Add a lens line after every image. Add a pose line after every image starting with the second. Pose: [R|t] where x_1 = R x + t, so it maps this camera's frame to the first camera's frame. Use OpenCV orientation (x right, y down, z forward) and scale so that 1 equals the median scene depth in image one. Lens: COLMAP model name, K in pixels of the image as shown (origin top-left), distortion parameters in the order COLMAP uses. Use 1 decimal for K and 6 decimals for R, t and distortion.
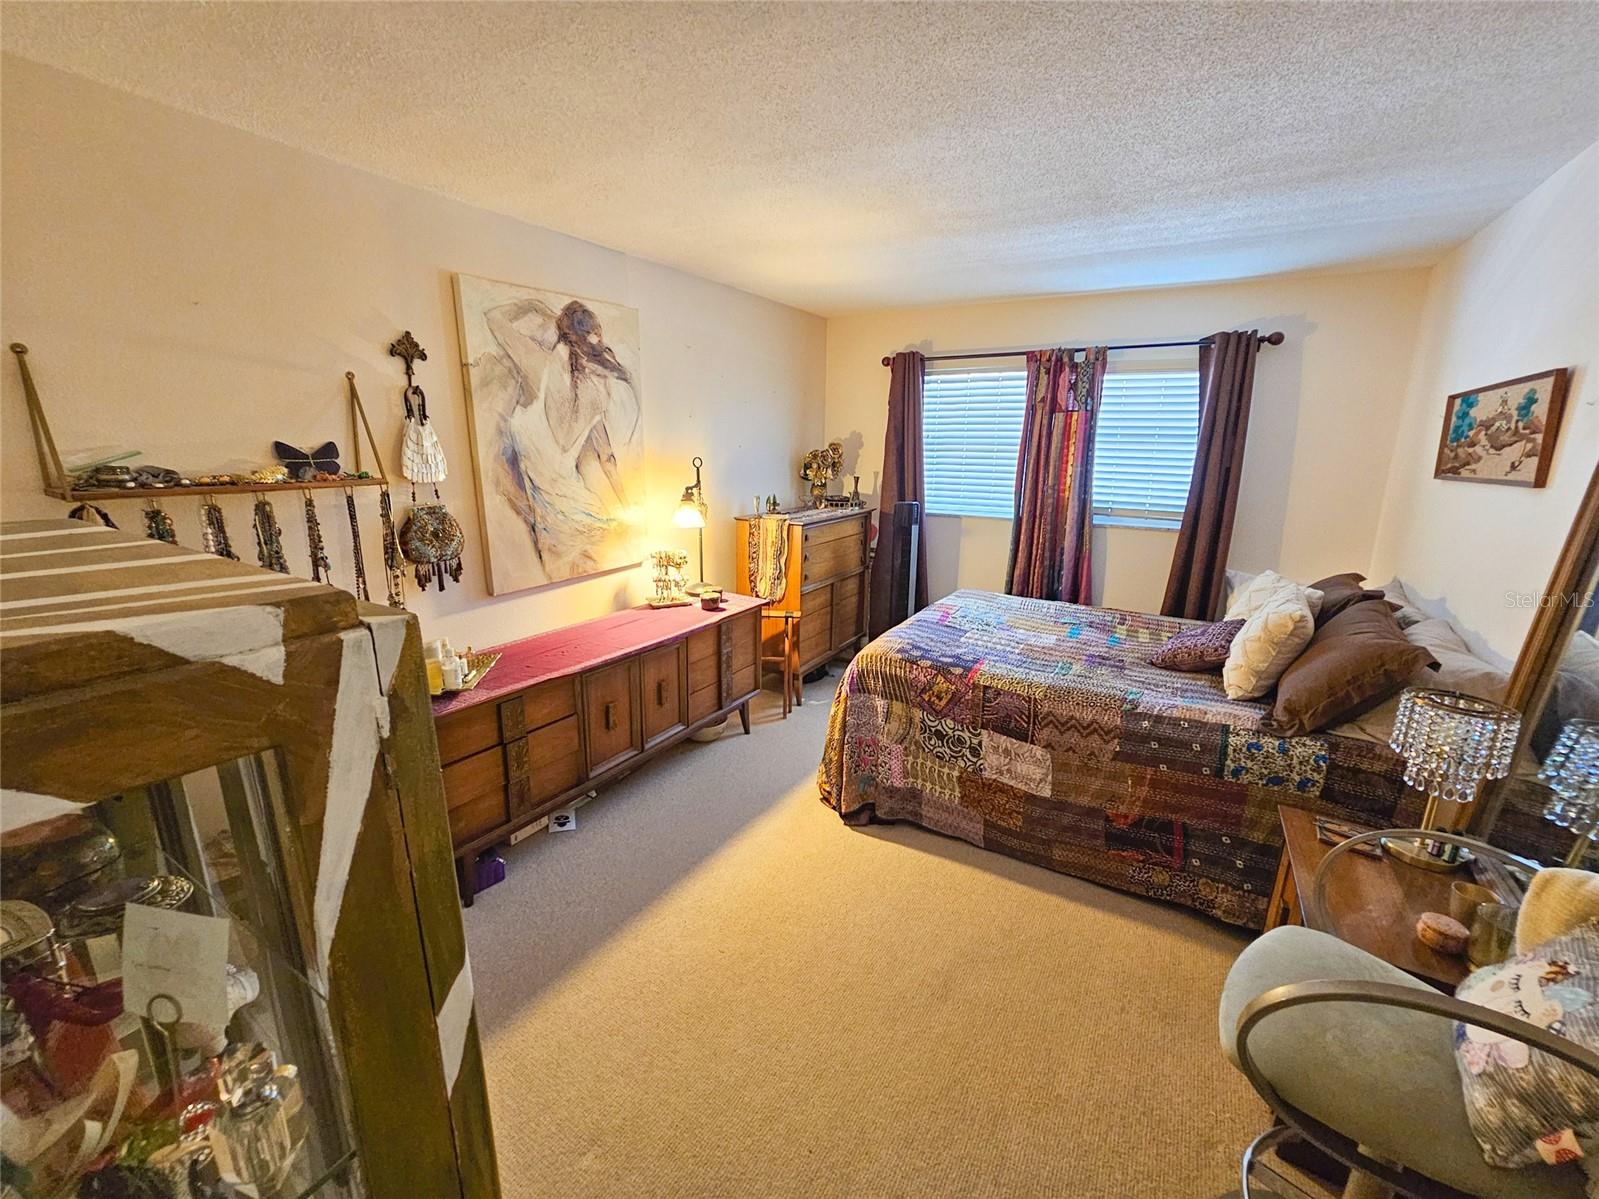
lens RADIAL K [[652.8, 0, 799.5], [0, 652.8, 599.5], [0, 0, 1]] dist [-0.000224, 0.000266]
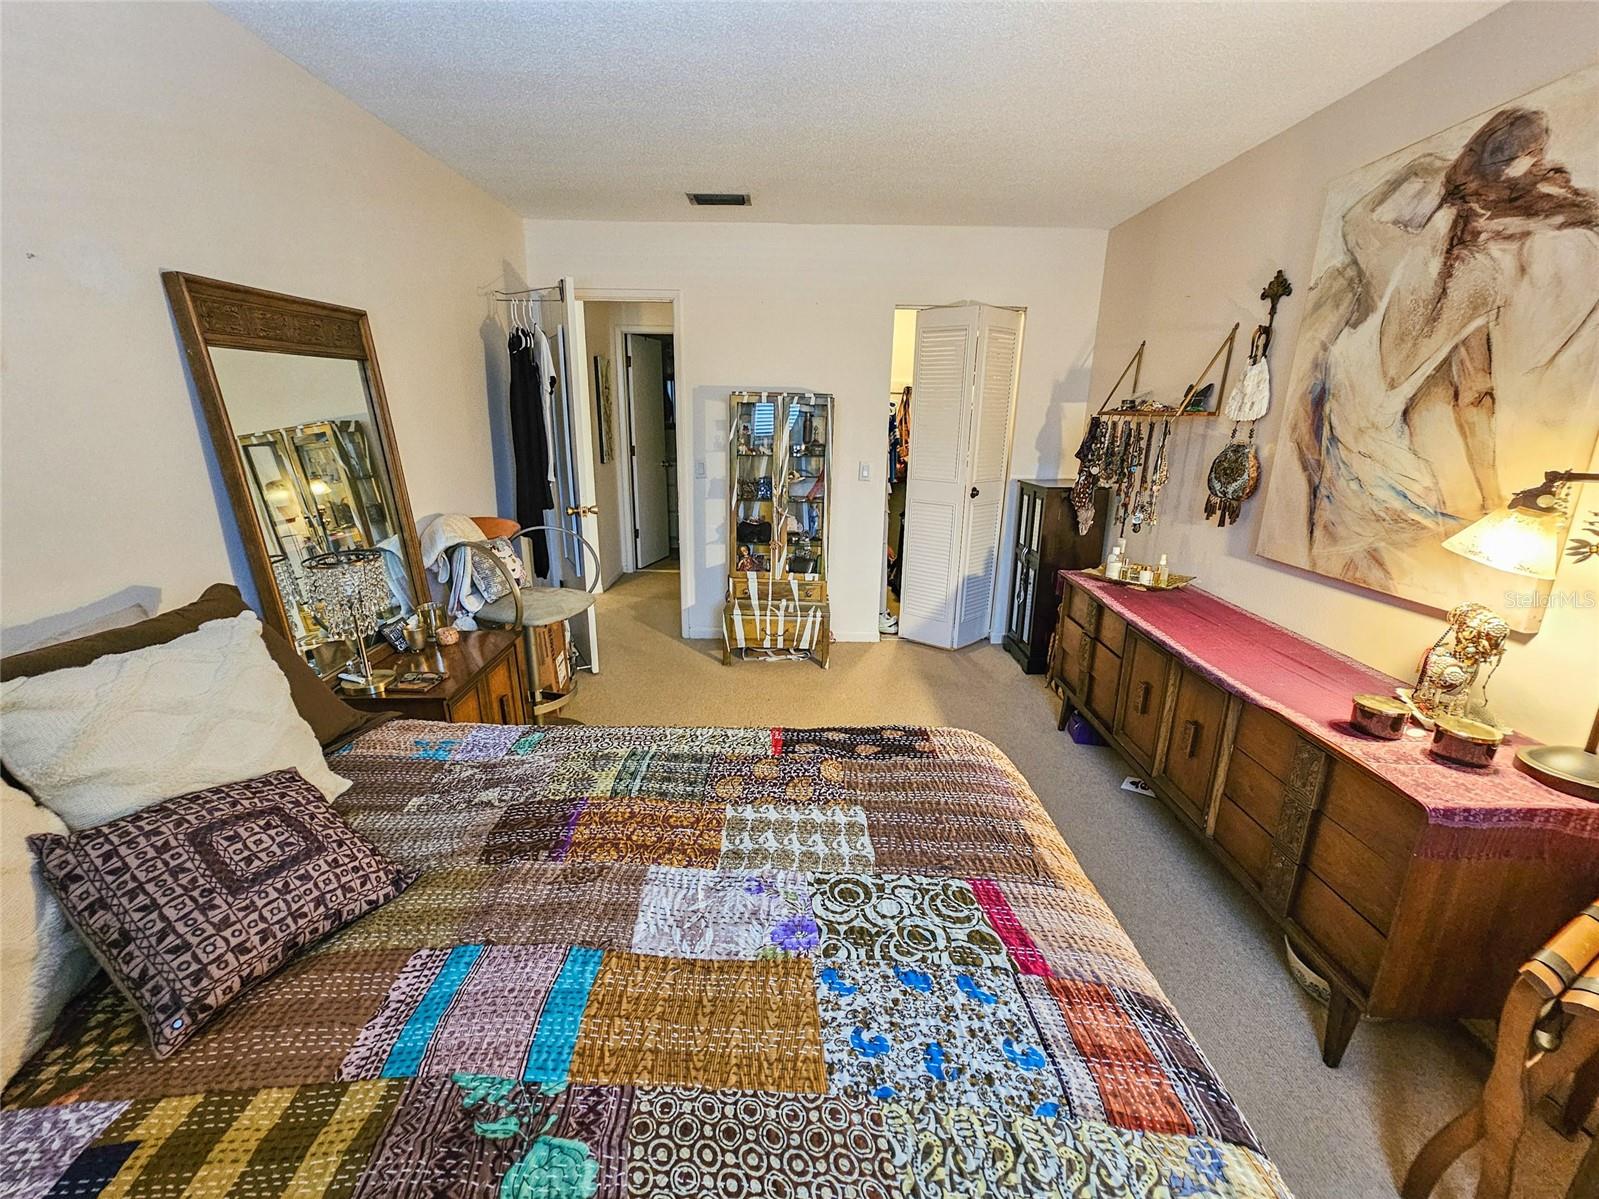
lens RADIAL K [[652.8, 0, 799.5], [0, 652.8, 599.5], [0, 0, 1]] dist [-0.000224, 0.000266]
pose [[-0.848505, 0.123994, -0.514455, 0.505942], [-0.153325, 0.872859, 0.463258, -0.256737], [0.506488, 0.471956, -0.721614, 1.286907]]
